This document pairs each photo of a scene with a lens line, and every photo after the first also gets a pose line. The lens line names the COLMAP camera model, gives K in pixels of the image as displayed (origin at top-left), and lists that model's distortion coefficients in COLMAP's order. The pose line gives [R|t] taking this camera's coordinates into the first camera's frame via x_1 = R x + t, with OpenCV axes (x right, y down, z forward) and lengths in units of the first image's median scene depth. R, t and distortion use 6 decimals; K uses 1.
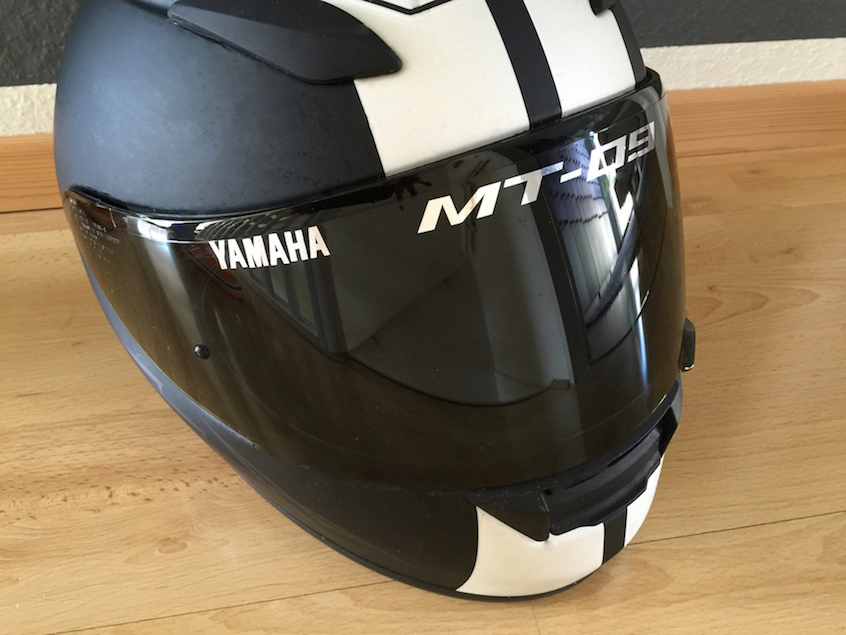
lens RADIAL K [[738.4, 0, 429.1], [0, 738.4, 317.7], [0, 0, 1]] dist [0.083805, -0.138923]
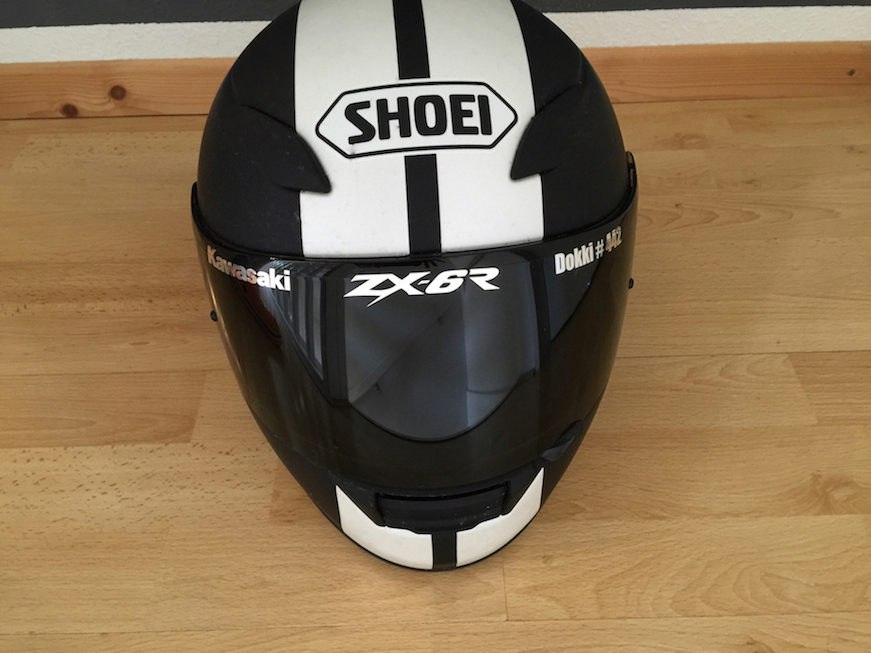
lens RADIAL K [[760.2, 0, 440.5], [0, 760.2, 326.2], [0, 0, 1]] dist [0.083805, -0.138923]
pose [[0.988157, 0.092330, -0.122562, 0.140971], [-0.078367, 0.990358, 0.114233, 0.047878], [0.131928, -0.103275, 0.985865, -0.400437]]
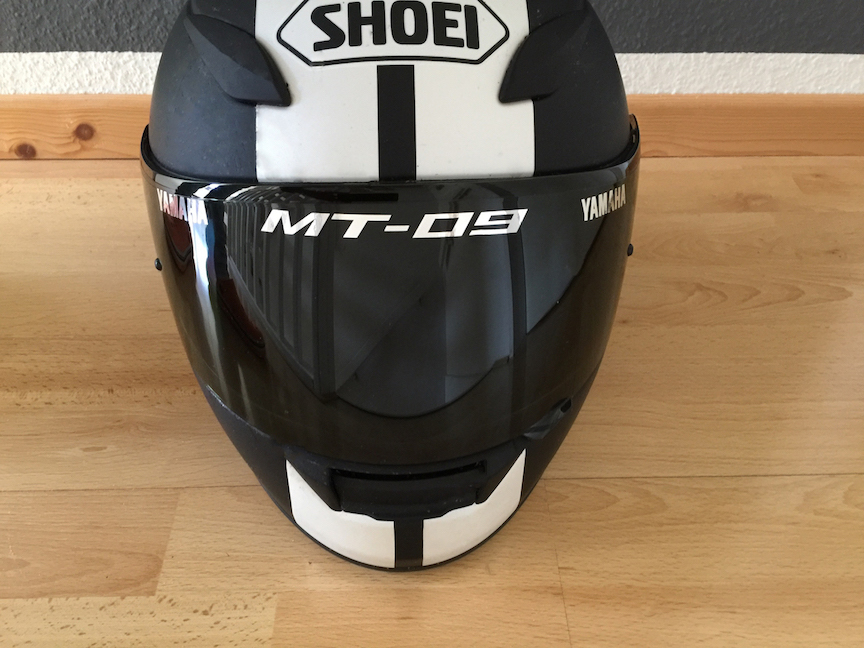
lens RADIAL K [[754.1, 0, 436.7], [0, 754.1, 323.2], [0, 0, 1]] dist [0.083805, -0.138923]
pose [[0.990407, 0.099655, -0.095723, 0.024810], [-0.095400, 0.994279, 0.048050, 0.016442], [0.099963, -0.038457, 0.994248, -0.171159]]
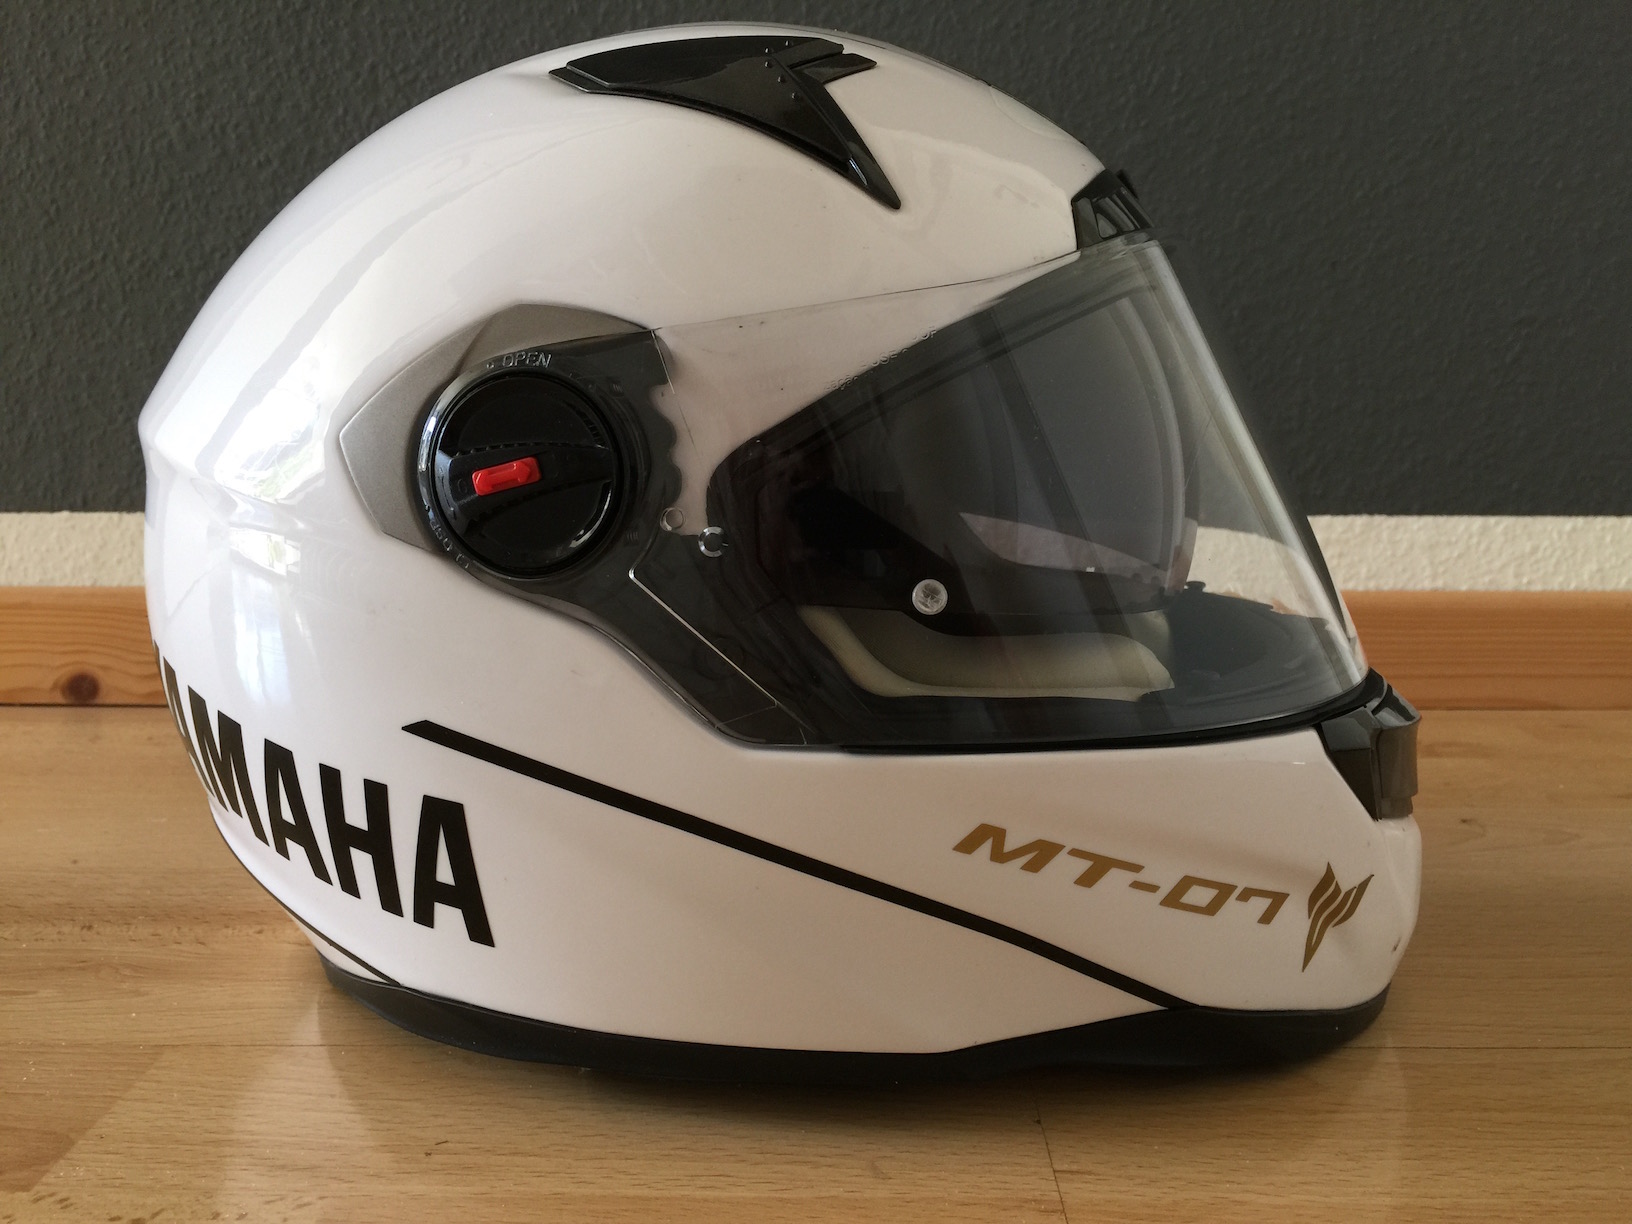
lens RADIAL K [[1424.4, 0, 815.1], [0, 1424.4, 585.6], [0, 0, 1]] dist [0.083805, -0.138923]
pose [[0.981964, 0.018416, -0.188171, 0.106077], [-0.116241, 0.843735, -0.524022, 0.390920], [0.149116, 0.536444, 0.830658, -0.016975]]
